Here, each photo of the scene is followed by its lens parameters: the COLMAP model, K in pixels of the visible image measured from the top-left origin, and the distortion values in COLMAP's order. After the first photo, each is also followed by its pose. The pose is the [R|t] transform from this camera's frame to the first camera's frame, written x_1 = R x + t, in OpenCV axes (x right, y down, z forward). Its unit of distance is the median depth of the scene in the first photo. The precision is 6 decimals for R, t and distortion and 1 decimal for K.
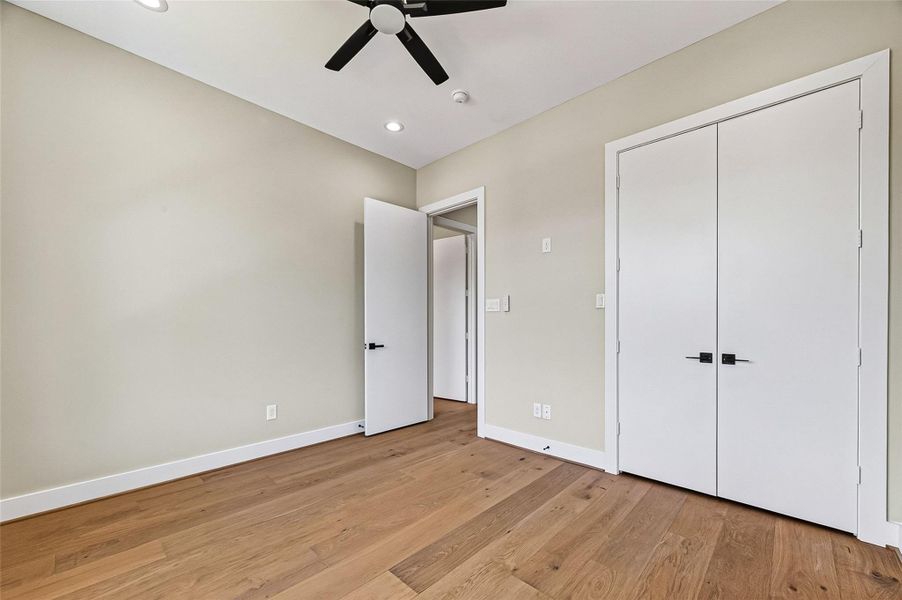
lens RADIAL K [[357.9, 0, 460.0], [0, 357.9, 328.0], [0, 0, 1]] dist [-0.001156, -0.000098]
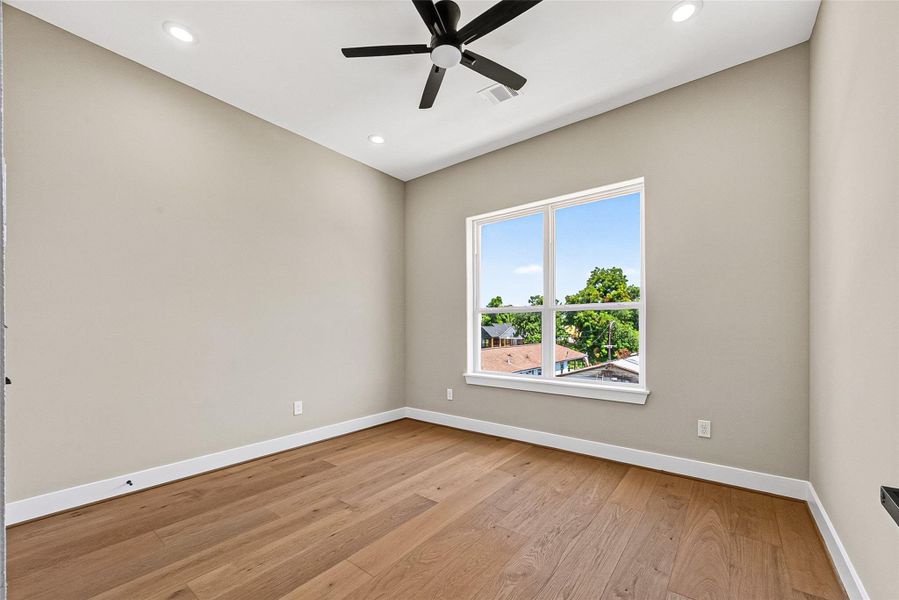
lens RADIAL K [[356.7, 0, 458.4], [0, 356.7, 327.9], [0, 0, 1]] dist [-0.001156, -0.000098]
pose [[-0.993642, 0.006233, -0.112410, -0.107480], [0.004543, 0.999873, 0.015287, -0.034227], [0.112491, 0.014679, -0.993544, 2.050275]]
